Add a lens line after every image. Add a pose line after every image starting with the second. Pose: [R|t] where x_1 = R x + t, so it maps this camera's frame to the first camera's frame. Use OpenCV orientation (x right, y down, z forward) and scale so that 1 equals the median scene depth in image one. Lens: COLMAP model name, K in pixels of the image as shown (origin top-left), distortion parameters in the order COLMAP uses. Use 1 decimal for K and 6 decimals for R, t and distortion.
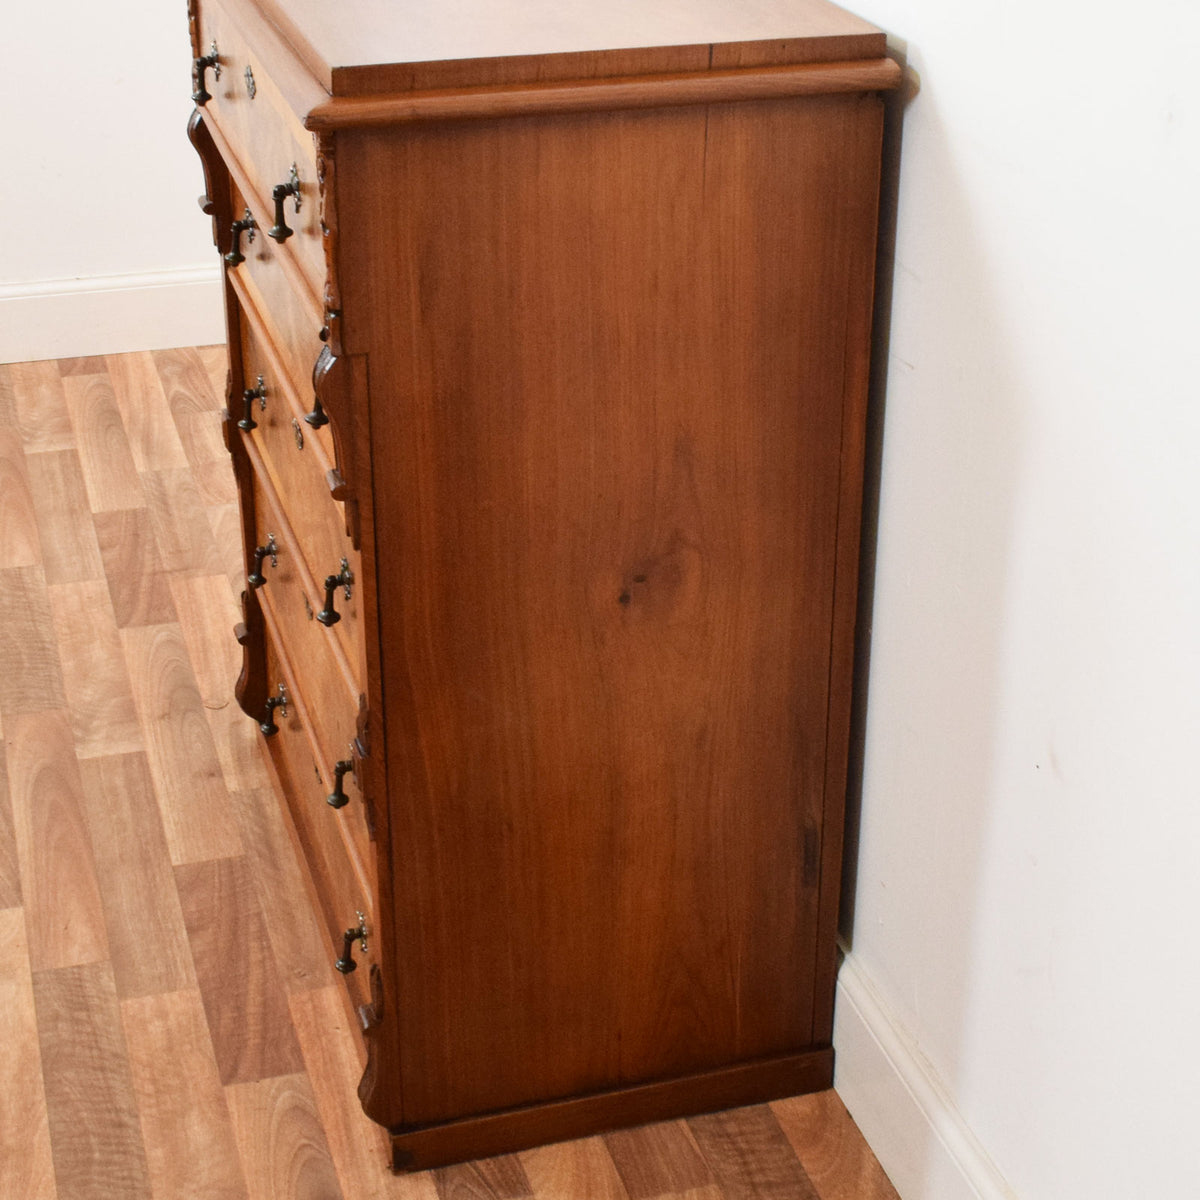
lens RADIAL K [[2159.8, 0, 600.0], [0, 2159.8, 600.0], [0, 0, 1]] dist [0.013729, -0.013509]
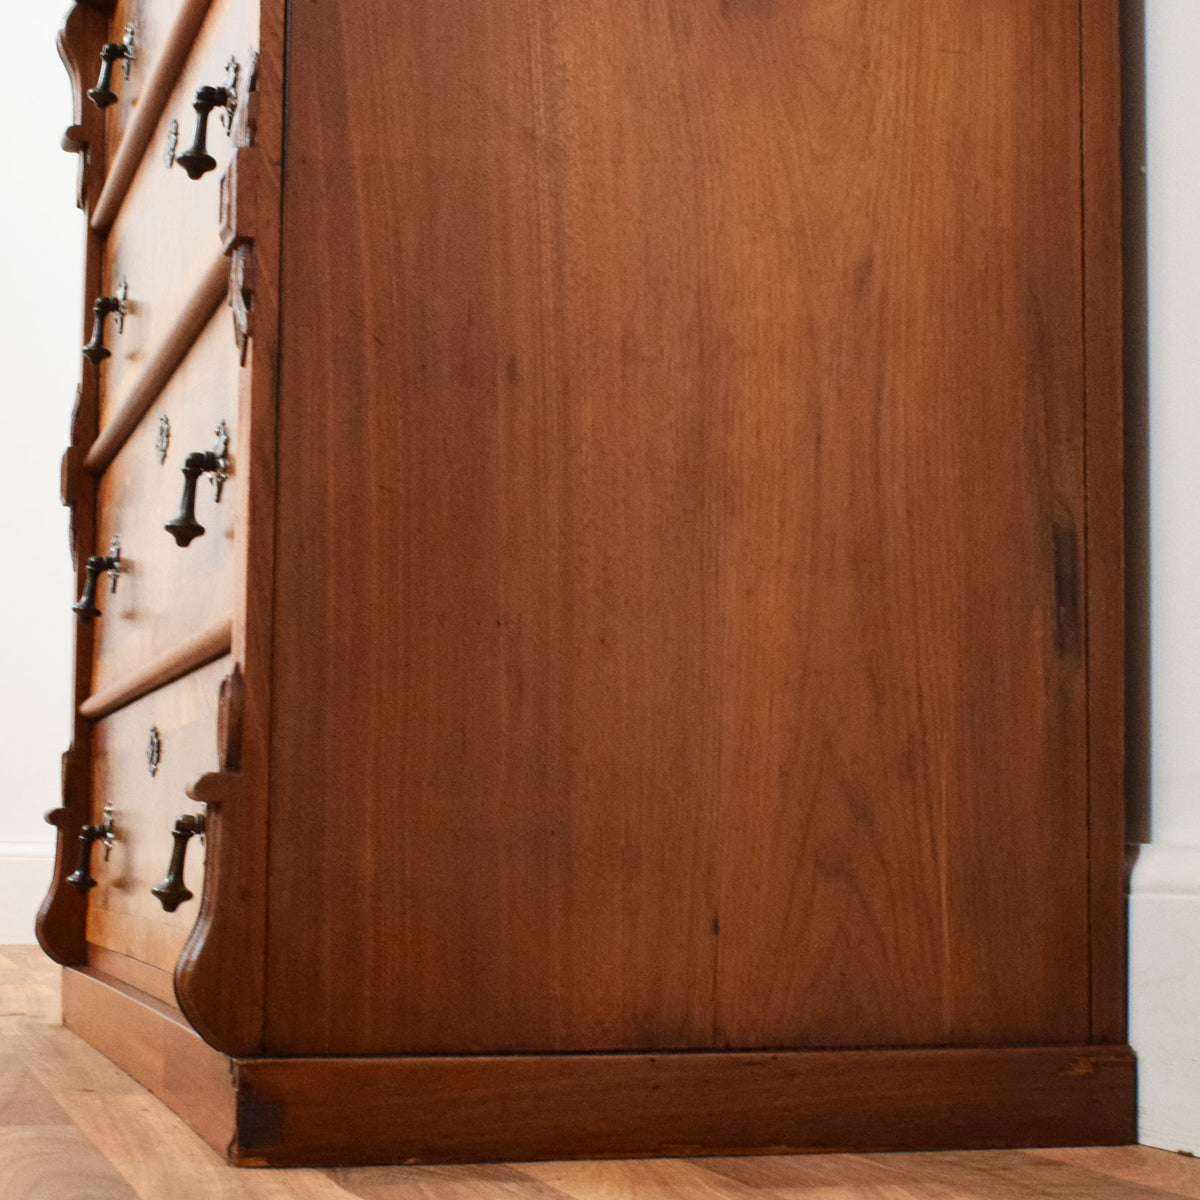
lens RADIAL K [[2423.9, 0, 600.0], [0, 2423.9, 600.0], [0, 0, 1]] dist [-0.025624, 0.096399]
pose [[0.999614, 0.011393, 0.025329, -0.033164], [0.003062, 0.861230, -0.508207, 0.433861], [-0.027604, 0.508088, 0.860862, 0.505300]]
